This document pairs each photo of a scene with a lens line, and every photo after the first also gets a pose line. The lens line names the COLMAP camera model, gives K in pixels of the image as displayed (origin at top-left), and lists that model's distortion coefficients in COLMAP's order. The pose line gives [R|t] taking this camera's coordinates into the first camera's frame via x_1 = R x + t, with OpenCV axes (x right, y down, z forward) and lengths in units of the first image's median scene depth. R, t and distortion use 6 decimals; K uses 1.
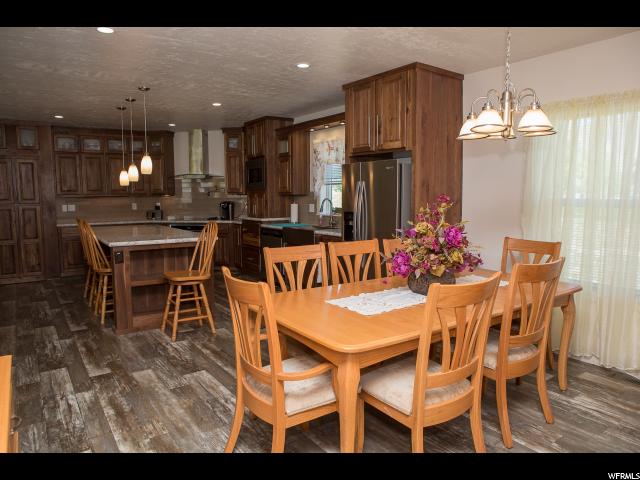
lens RADIAL K [[447.9, 0, 319.6], [0, 447.9, 239.6], [0, 0, 1]] dist [-0.095863, 0.059564]
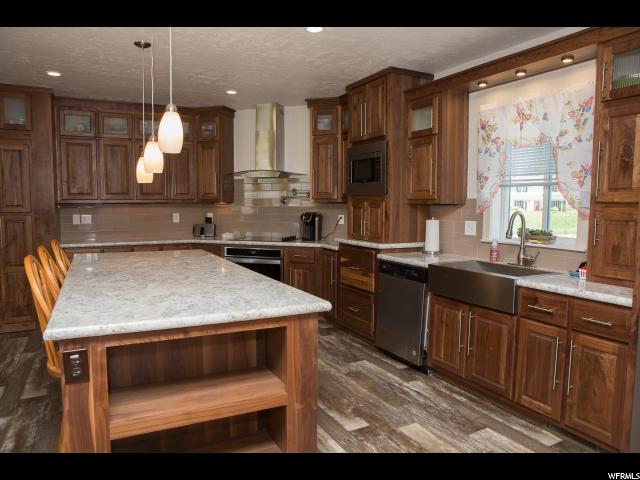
lens RADIAL K [[447.9, 0, 318.8], [0, 447.9, 239.0], [0, 0, 1]] dist [-0.095863, 0.059564]
pose [[0.991501, 0.019593, -0.128612, -0.123205], [-0.022566, 0.999510, -0.021702, -0.036635], [0.128124, 0.024419, 0.991457, 0.387027]]
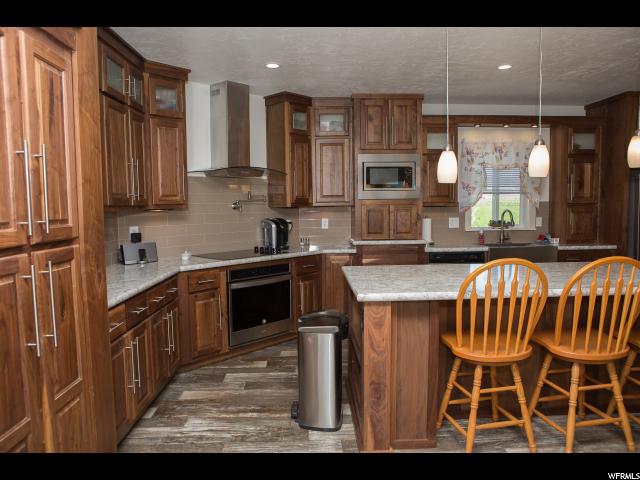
lens RADIAL K [[447.9, 0, 323.7], [0, 447.9, 242.0], [0, 0, 1]] dist [-0.095863, 0.059564]
pose [[0.546490, -0.071321, 0.834423, -0.736047], [0.096409, 0.995101, 0.021913, -0.069285], [-0.831898, 0.068471, 0.550689, 0.695839]]
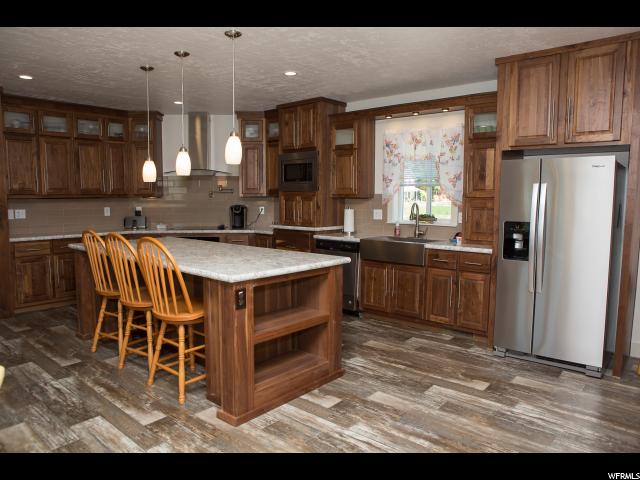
lens RADIAL K [[447.9, 0, 321.6], [0, 447.9, 235.6], [0, 0, 1]] dist [-0.095863, 0.059564]
pose [[0.968978, -0.014076, 0.246745, -0.289105], [0.017658, 0.999768, -0.012311, -0.021902], [-0.246515, 0.016286, 0.969002, 0.221867]]
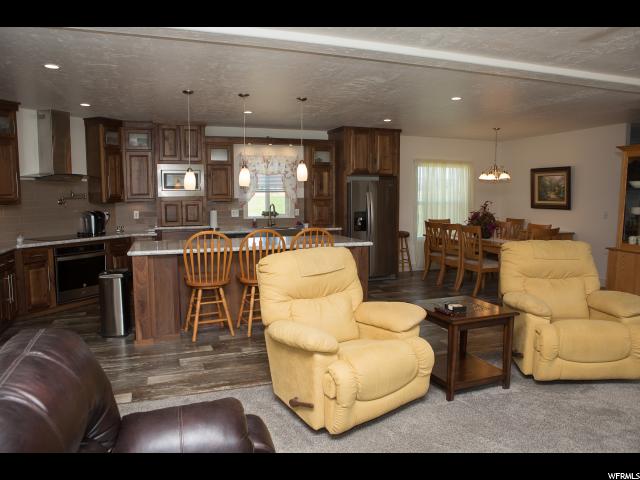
lens RADIAL K [[458.4, 0, 318.0], [0, 458.4, 238.3], [0, 0, 1]] dist [-0.061785, 0.034748]
pose [[0.274324, -0.088035, 0.957599, -0.955438], [0.102965, 0.992765, 0.061772, -0.052854], [-0.956109, 0.081654, 0.281404, 0.452251]]
